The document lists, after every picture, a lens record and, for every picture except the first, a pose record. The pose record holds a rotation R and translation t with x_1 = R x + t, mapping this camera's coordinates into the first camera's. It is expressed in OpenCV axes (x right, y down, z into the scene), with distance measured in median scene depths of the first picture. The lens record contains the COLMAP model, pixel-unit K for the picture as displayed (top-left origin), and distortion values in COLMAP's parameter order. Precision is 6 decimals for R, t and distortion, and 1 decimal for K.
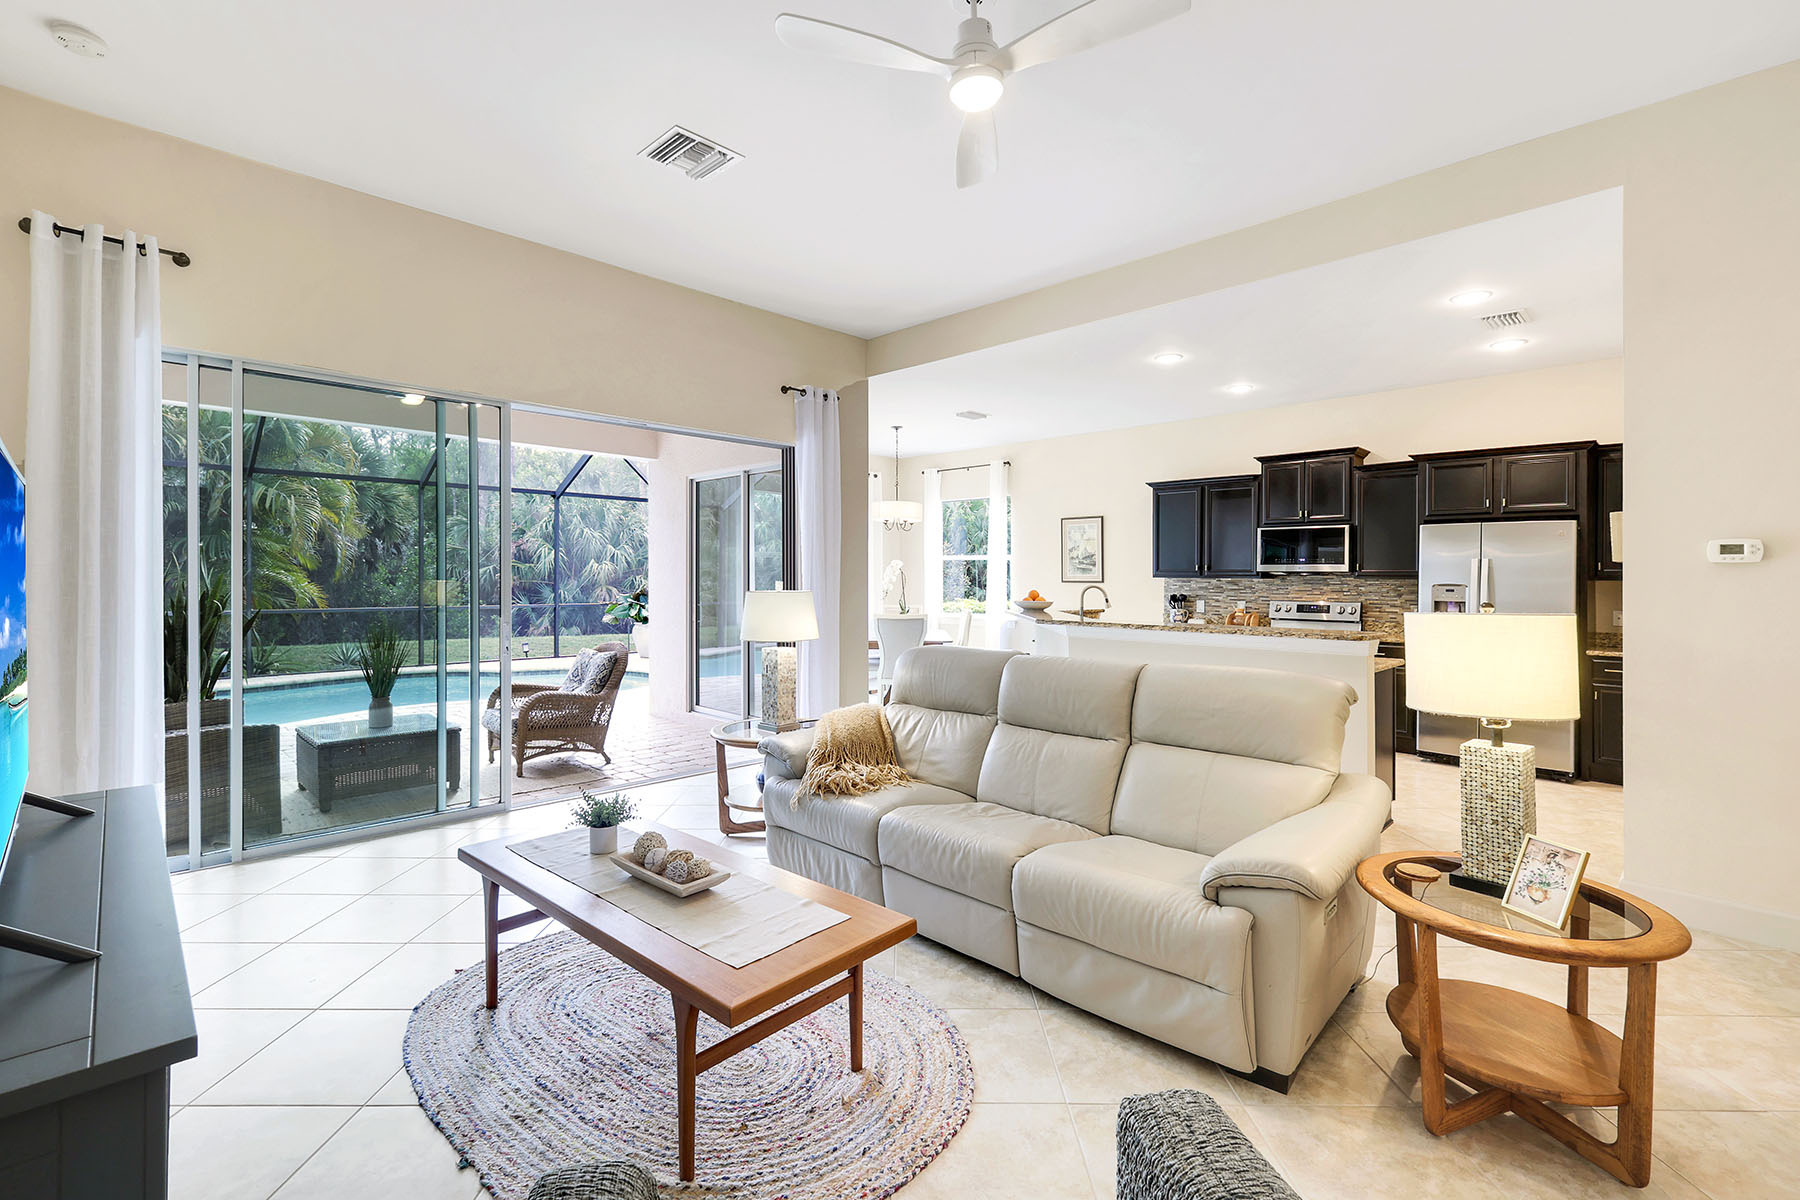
lens RADIAL K [[798.3, 0, 907.1], [0, 798.3, 592.0], [0, 0, 1]] dist [0.000531, 0.001365]
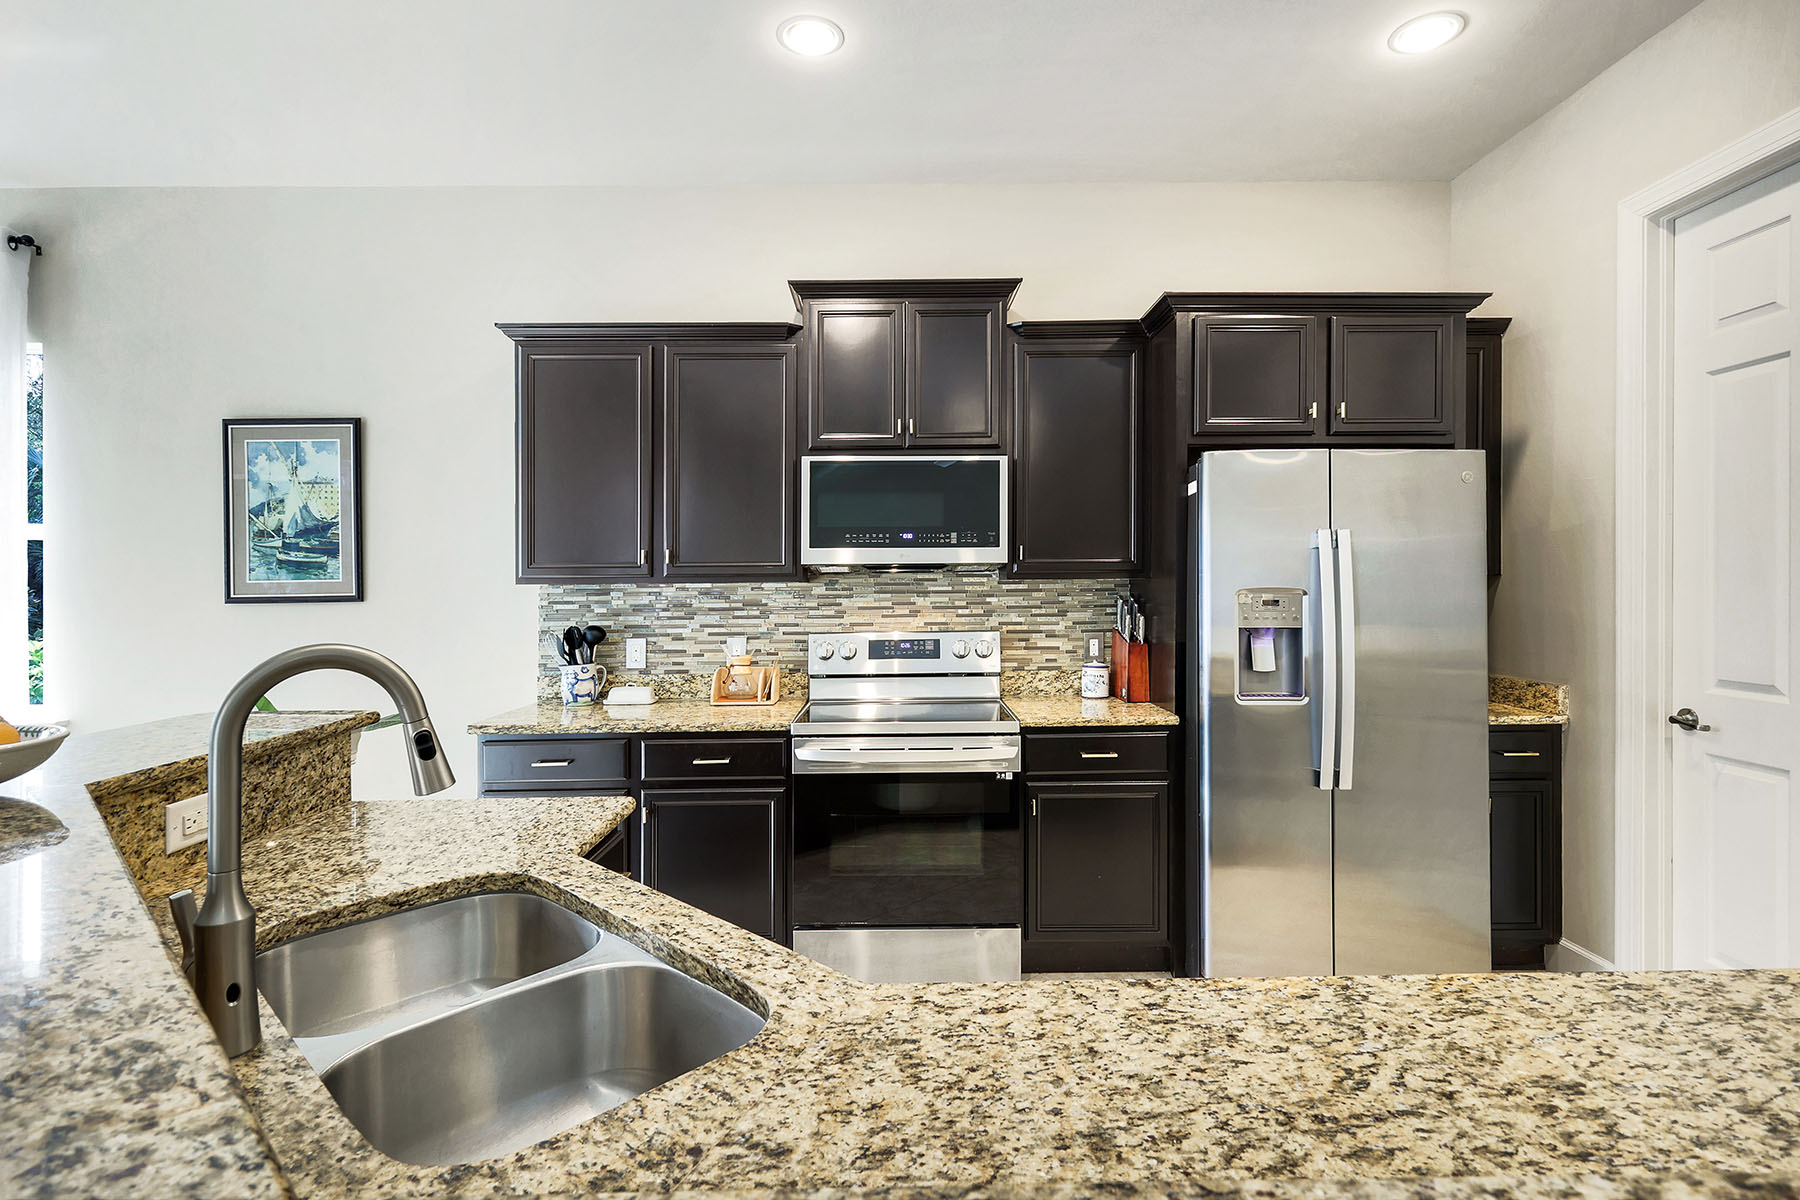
lens RADIAL K [[897.0, 0, 889.9], [0, 897.0, 597.4], [0, 0, 1]] dist [0.000301, 0.001832]
pose [[0.698936, -0.027962, 0.714637, 0.150284], [0.028315, 0.999534, 0.011416, -0.013701], [-0.714623, 0.012256, 0.699402, 0.673773]]
